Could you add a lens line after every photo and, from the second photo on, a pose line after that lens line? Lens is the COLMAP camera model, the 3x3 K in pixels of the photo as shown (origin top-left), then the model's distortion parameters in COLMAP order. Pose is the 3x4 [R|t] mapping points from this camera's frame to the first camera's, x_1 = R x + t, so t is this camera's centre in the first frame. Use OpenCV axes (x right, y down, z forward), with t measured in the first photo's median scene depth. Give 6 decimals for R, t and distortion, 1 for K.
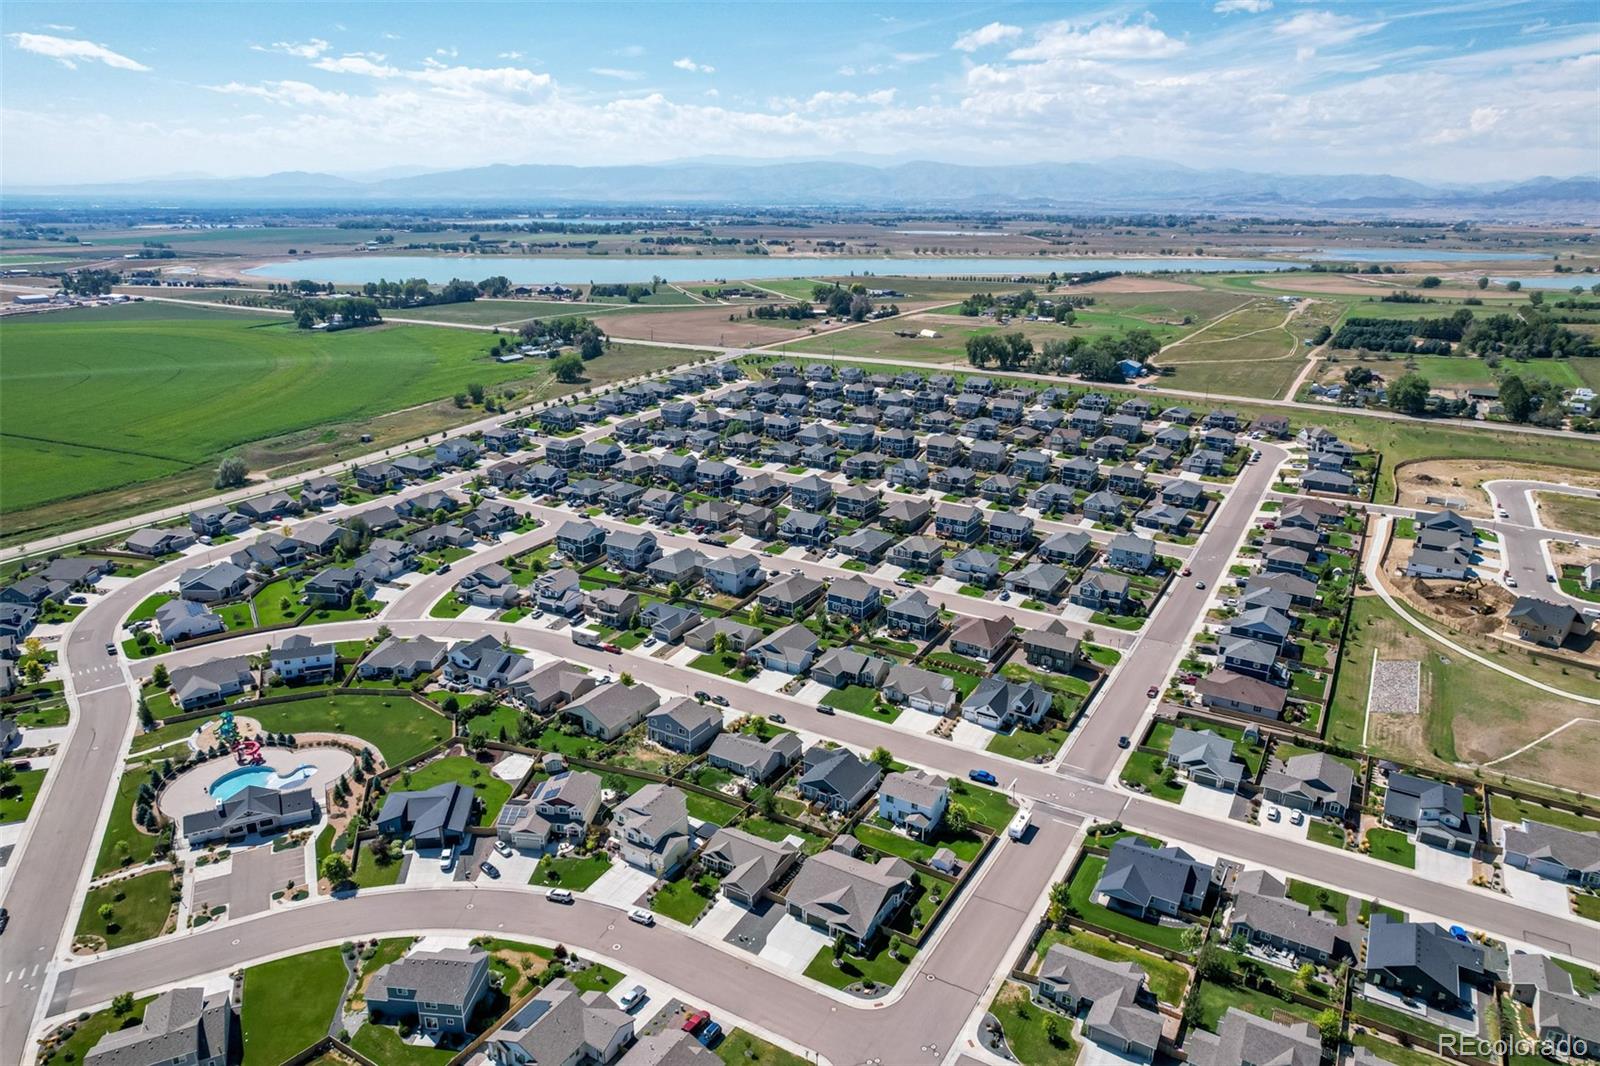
lens RADIAL K [[1019.8, 0, 799.8], [0, 1019.8, 534.9], [0, 0, 1]] dist [-0.071545, 0.059819]
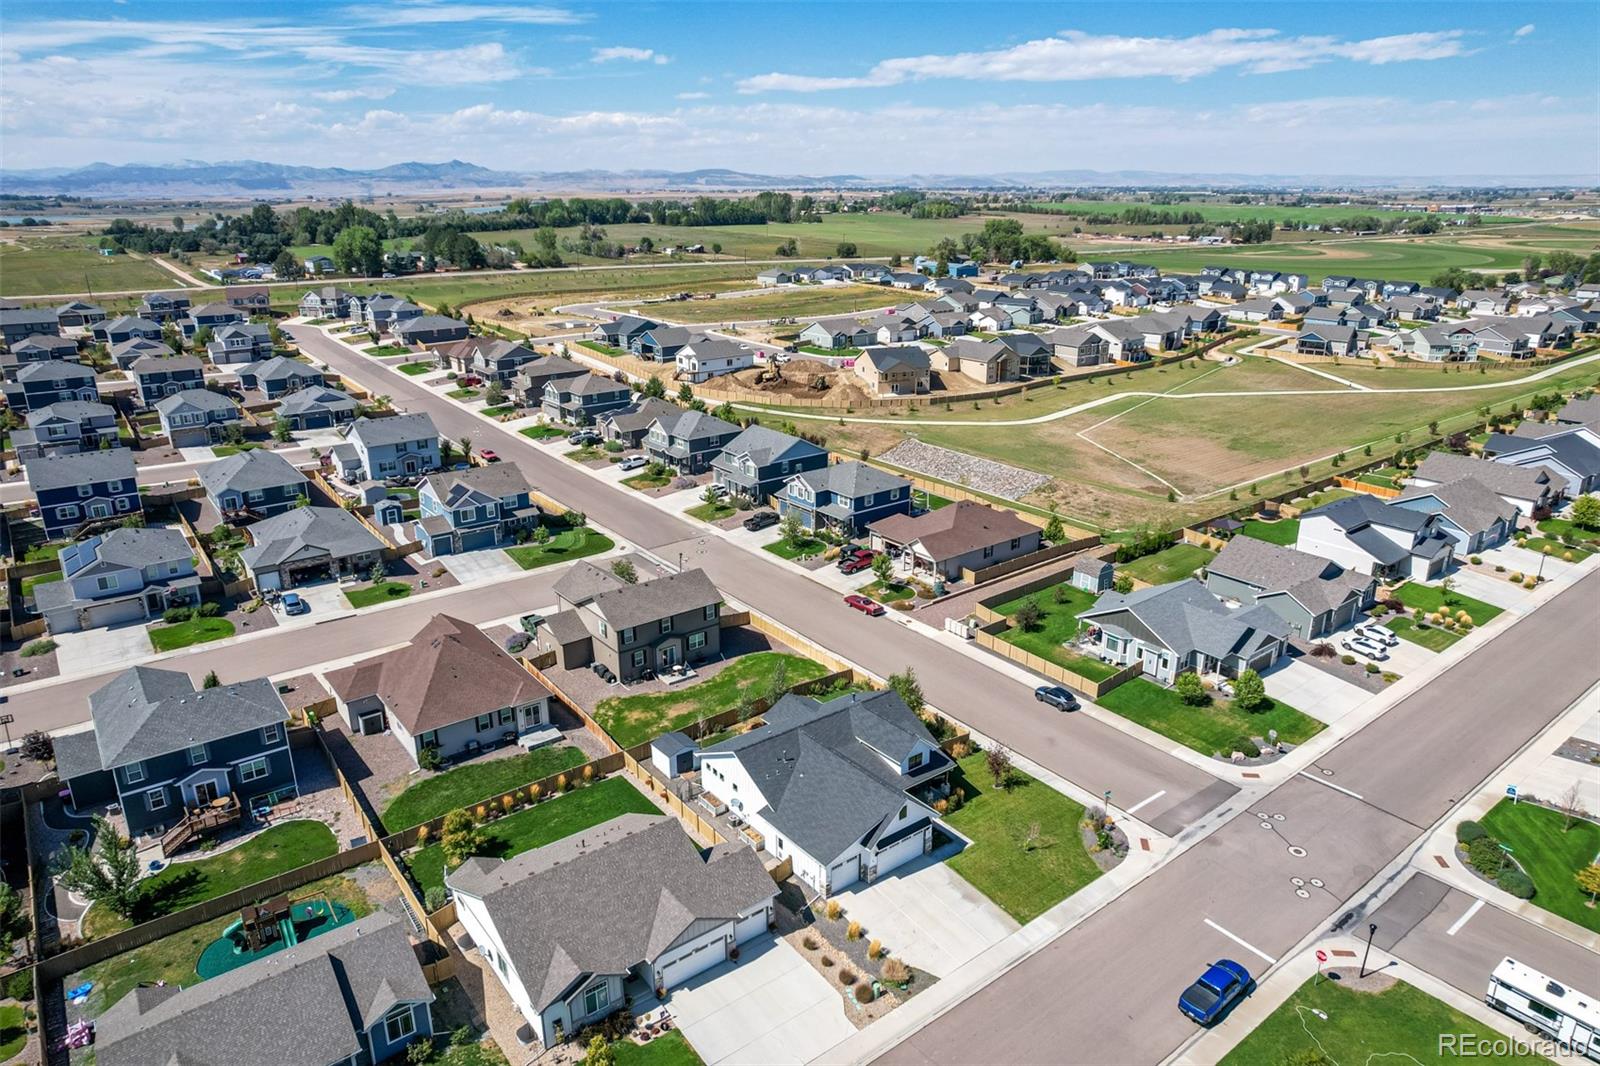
lens RADIAL K [[1019.8, 0, 797.4], [0, 1019.8, 537.9], [0, 0, 1]] dist [-0.071545, 0.059819]
pose [[0.363755, -0.310690, 0.878154, -0.044439], [0.301607, 0.931235, 0.204536, 0.015286], [-0.881315, 0.190457, 0.432447, 0.582386]]
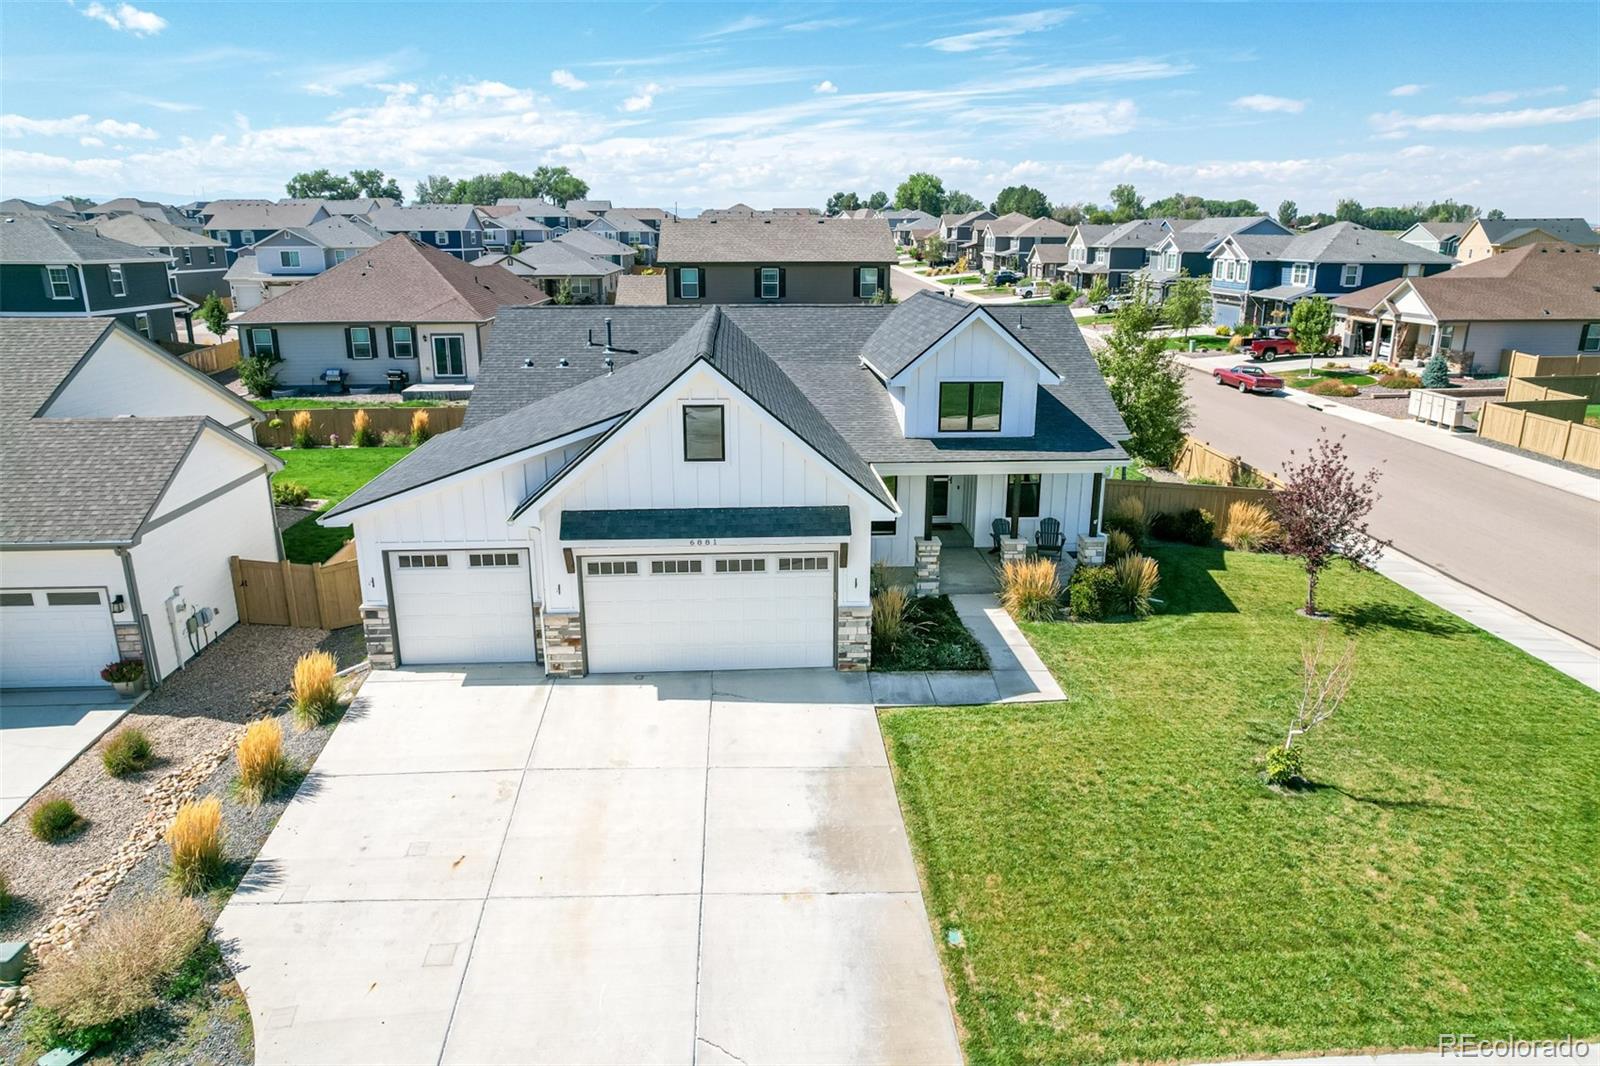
lens RADIAL K [[1019.8, 0, 803.1], [0, 1019.8, 529.9], [0, 0, 1]] dist [-0.071545, 0.059819]
pose [[0.820698, -0.164754, 0.547093, 0.098146], [0.187006, 0.982240, 0.015266, 0.118182], [-0.539892, 0.089781, 0.836932, 0.616832]]
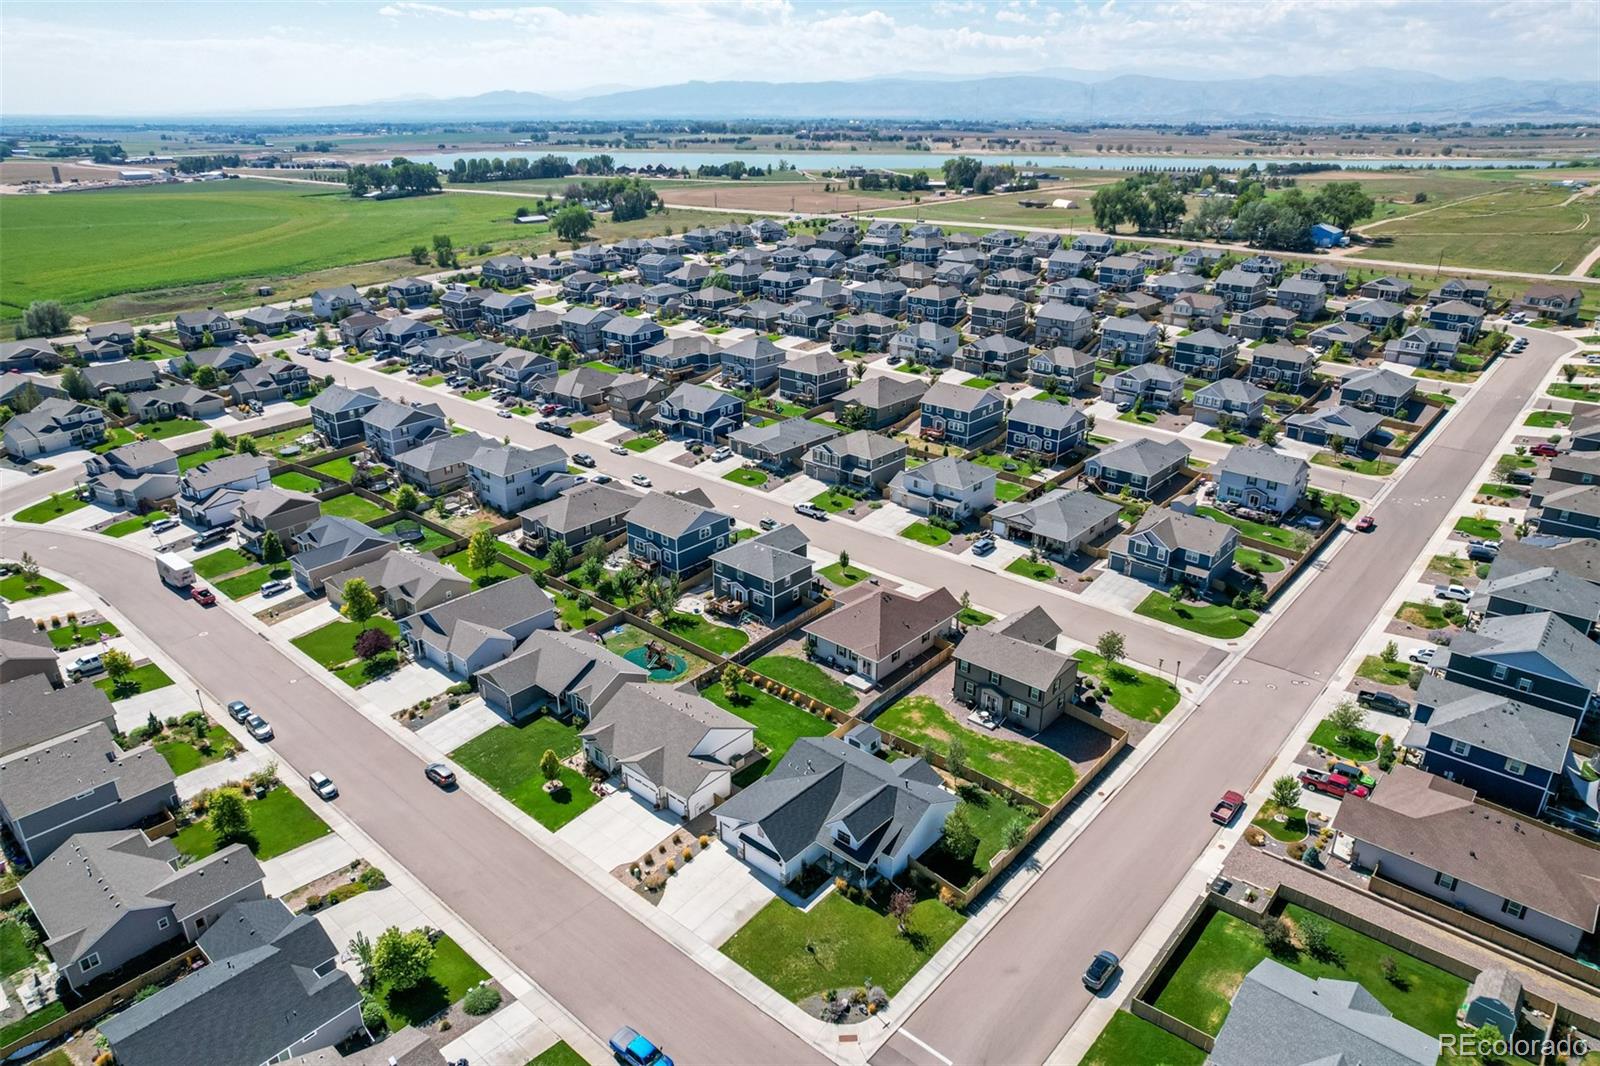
lens RADIAL K [[1019.8, 0, 800.3], [0, 1019.8, 543.9], [0, 0, 1]] dist [-0.071545, 0.059819]
pose [[0.983808, 0.065357, -0.166882, 0.170934], [-0.051769, 0.995076, 0.084515, 0.017089], [0.171584, -0.074507, 0.982348, 0.412606]]
